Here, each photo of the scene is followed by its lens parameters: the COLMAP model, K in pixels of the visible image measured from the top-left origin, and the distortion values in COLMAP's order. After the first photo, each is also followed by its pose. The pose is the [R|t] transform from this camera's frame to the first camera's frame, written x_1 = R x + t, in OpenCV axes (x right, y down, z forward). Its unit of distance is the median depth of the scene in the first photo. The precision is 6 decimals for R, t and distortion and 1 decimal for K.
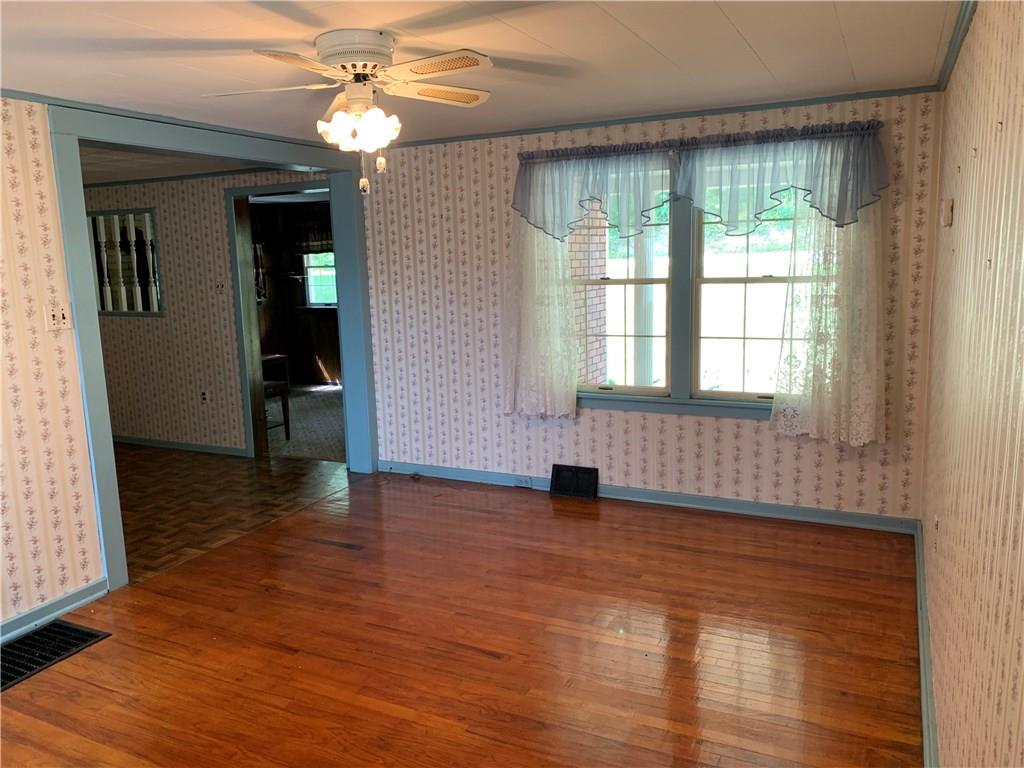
lens RADIAL K [[772.5, 0, 503.5], [0, 772.5, 379.7], [0, 0, 1]] dist [0.088872, -0.198580]
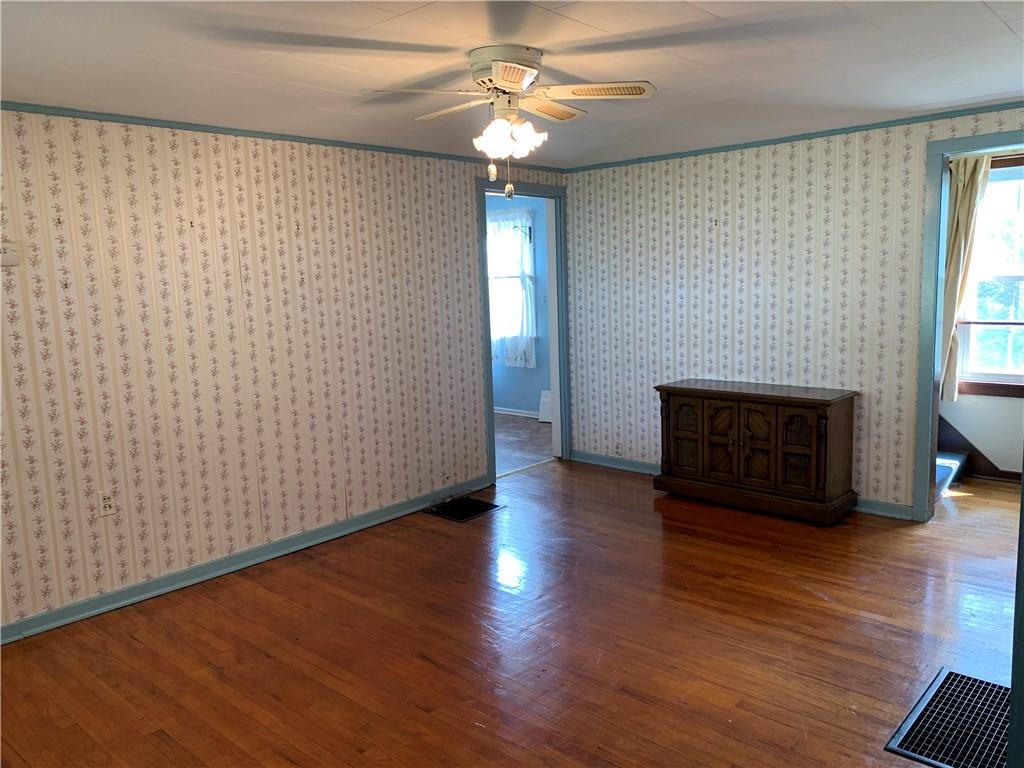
lens RADIAL K [[772.5, 0, 503.5], [0, 772.5, 379.7], [0, 0, 1]] dist [0.088872, -0.198580]
pose [[-0.955333, 0.026270, 0.294361, -0.273222], [0.112600, 0.953266, 0.280365, -0.175180], [-0.273239, 0.300987, -0.913645, 1.193627]]
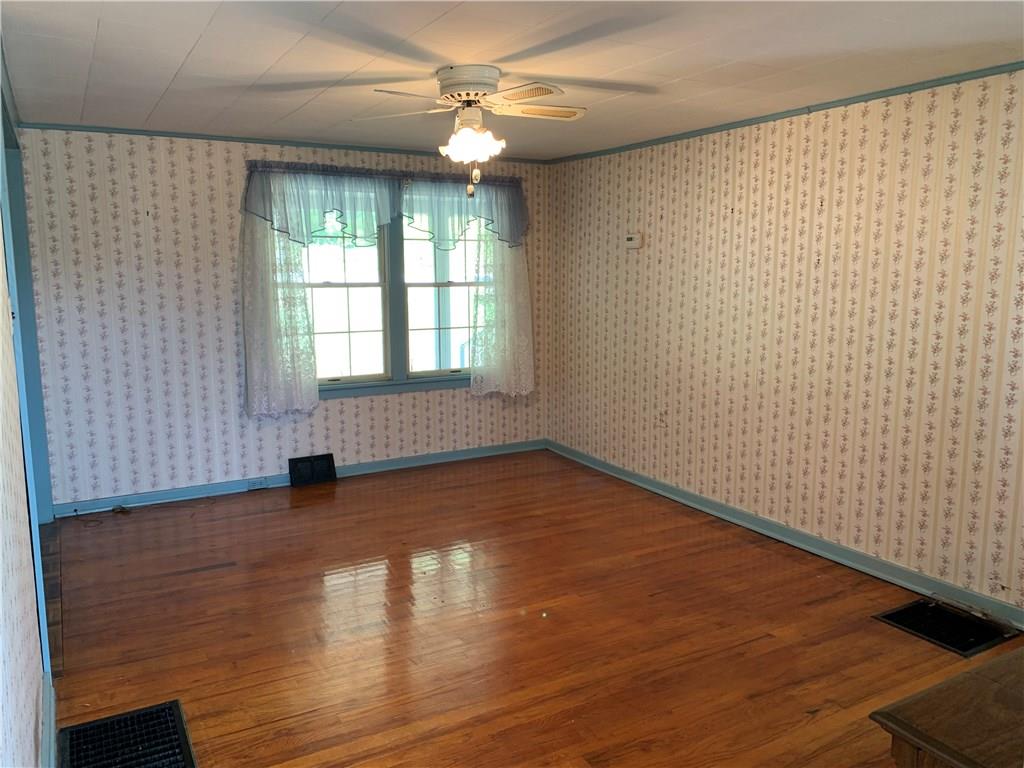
lens RADIAL K [[772.5, 0, 503.5], [0, 772.5, 379.7], [0, 0, 1]] dist [0.088872, -0.198580]
pose [[0.561177, -0.091000, 0.822678, -0.683087], [0.121825, 0.992194, 0.026650, 0.010829], [-0.818682, 0.085267, 0.567882, 0.167592]]
